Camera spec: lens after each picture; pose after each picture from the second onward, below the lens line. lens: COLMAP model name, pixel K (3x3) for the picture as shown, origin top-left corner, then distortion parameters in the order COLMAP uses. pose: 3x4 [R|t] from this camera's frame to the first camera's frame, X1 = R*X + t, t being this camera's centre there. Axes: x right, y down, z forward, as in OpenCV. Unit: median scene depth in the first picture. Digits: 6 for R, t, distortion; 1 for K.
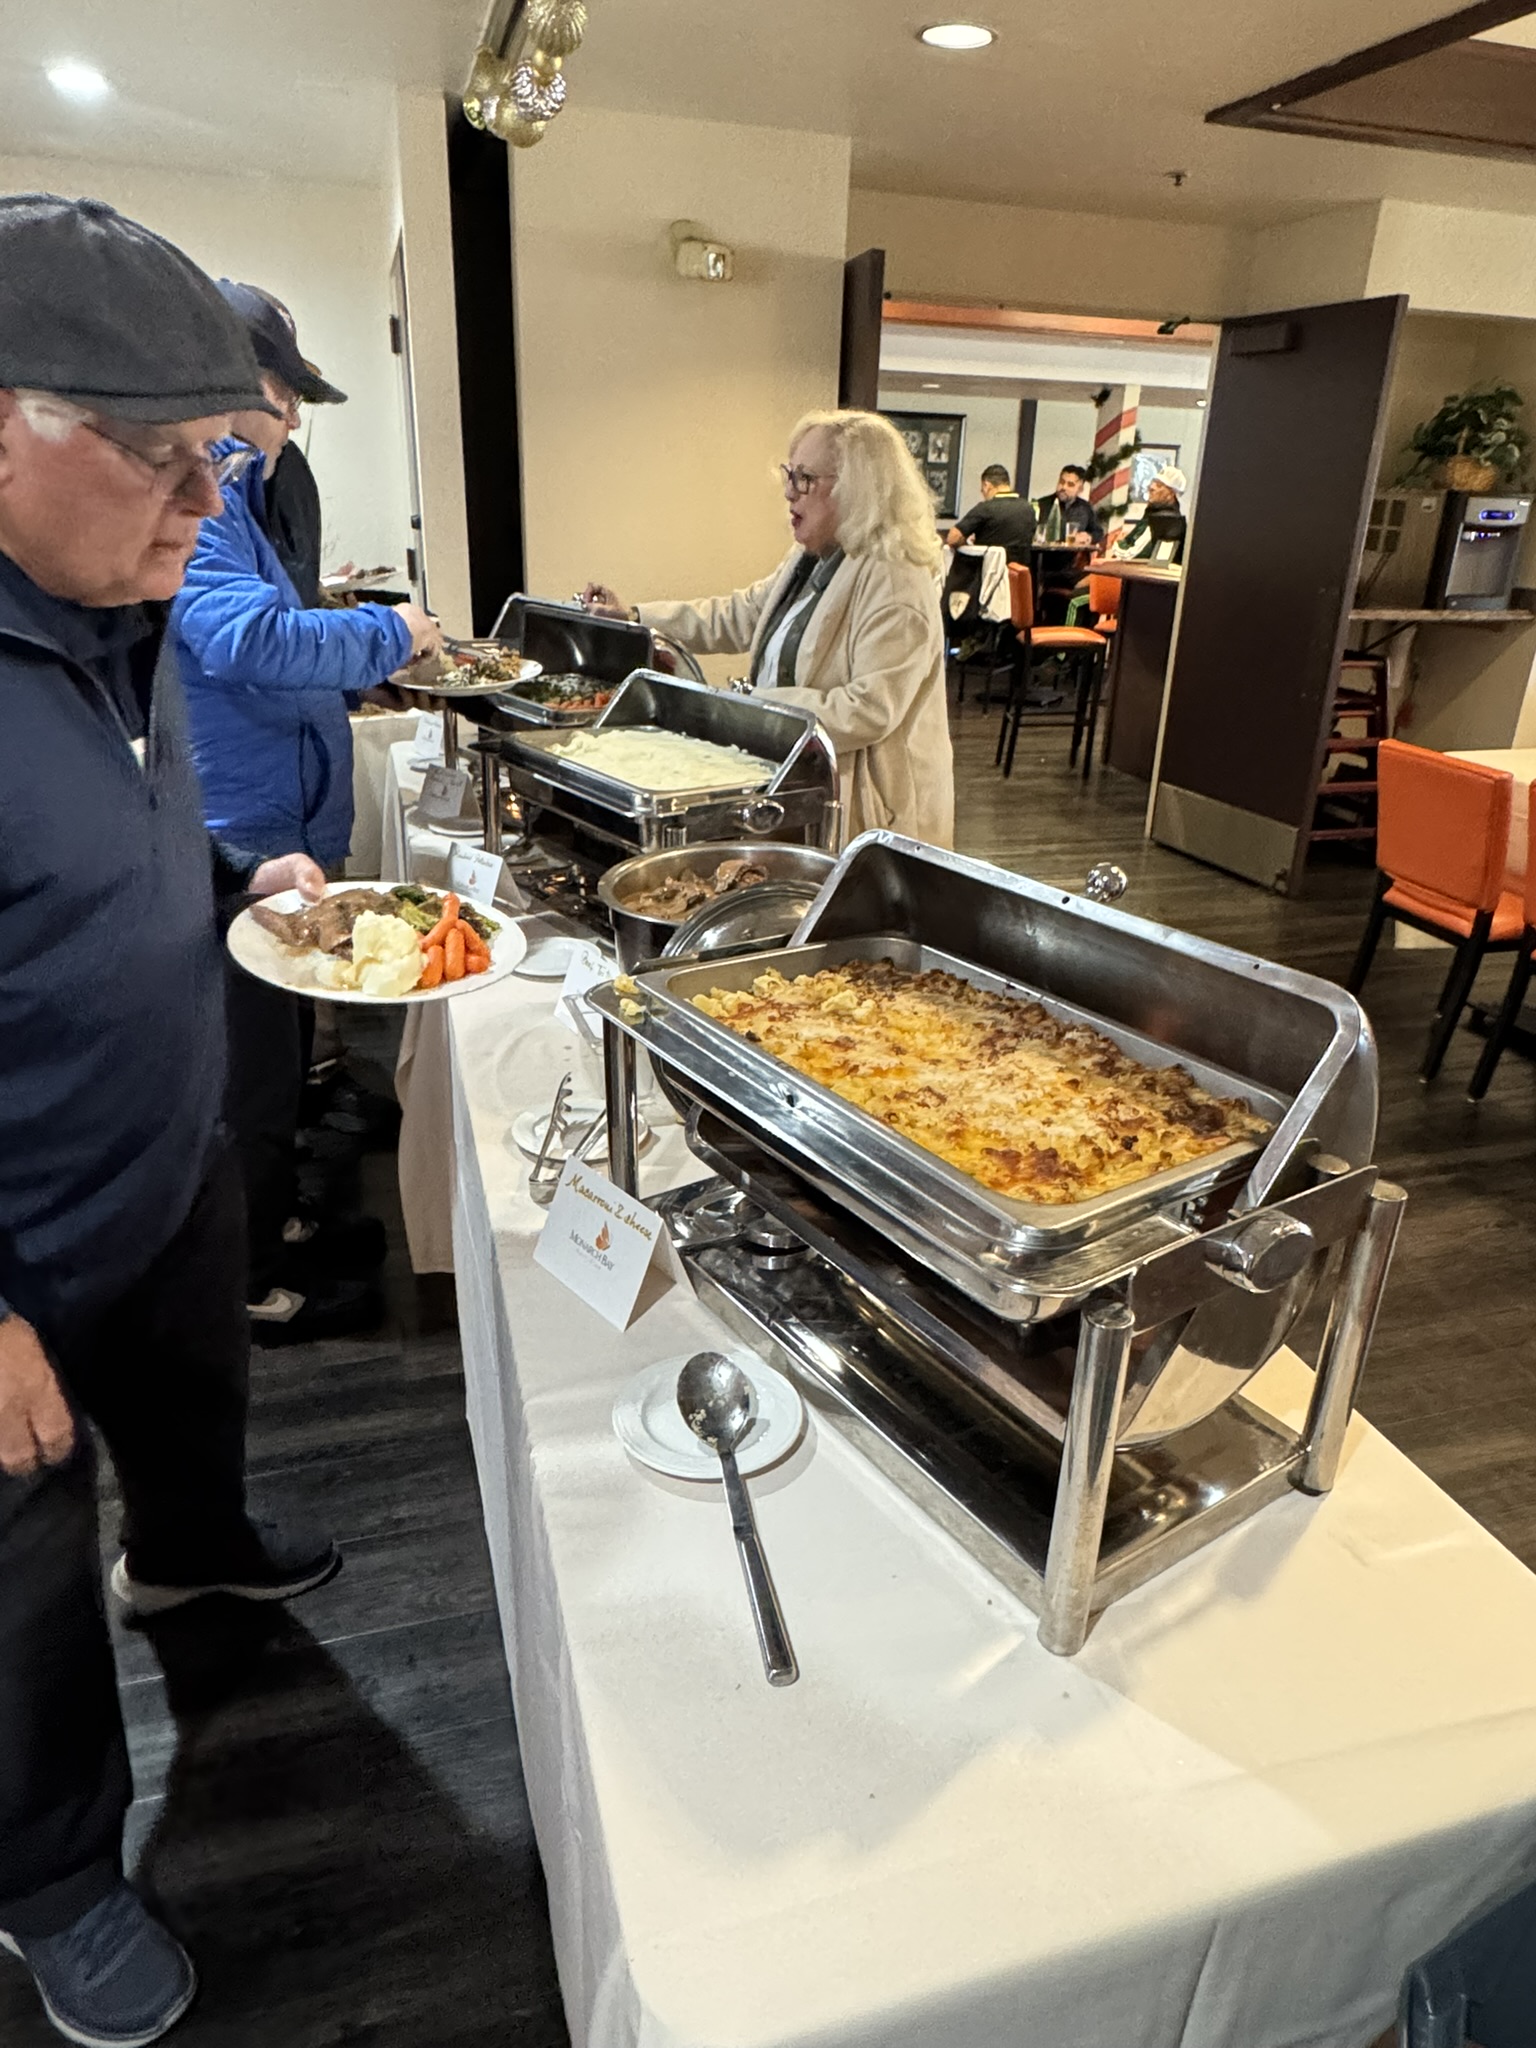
lens RADIAL K [[1294.0, 0, 766.8], [0, 1294.0, 1021.9], [0, 0, 1]] dist [-0.008755, 0.001347]
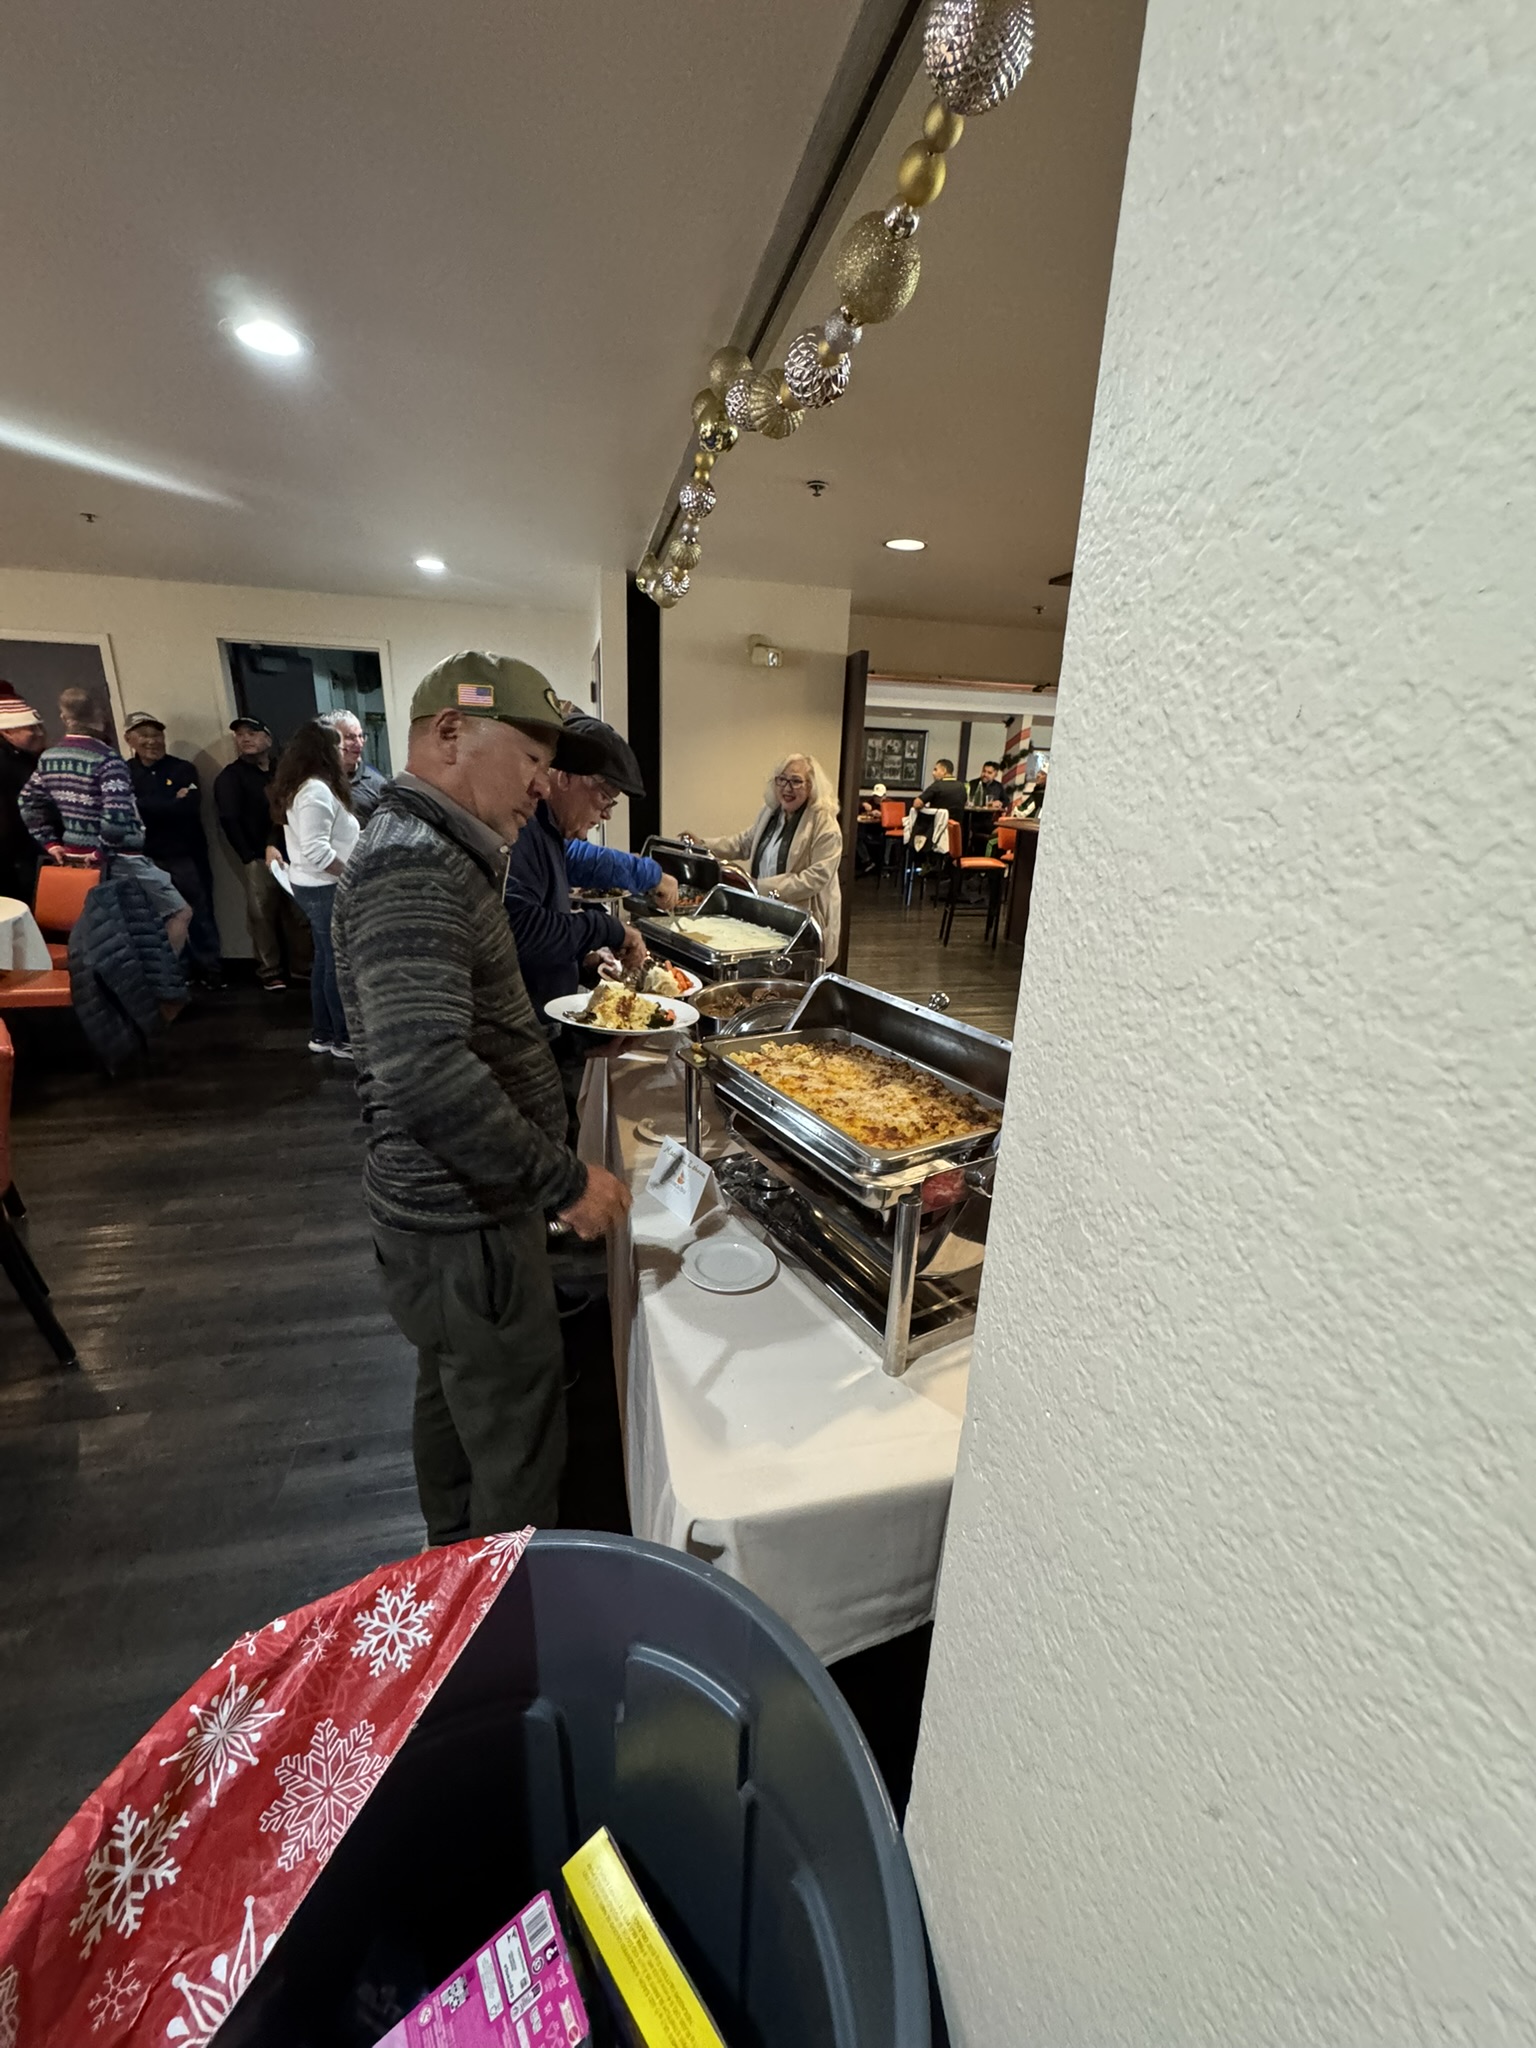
lens RADIAL K [[829.2, 0, 762.2], [0, 829.2, 1027.7], [0, 0, 1]] dist [0.000955, 0.000000]
pose [[0.998072, 0.024814, -0.056885, 0.033020], [-0.029513, 0.996086, -0.083314, 0.023428], [0.054595, 0.084832, 0.994898, -0.138792]]
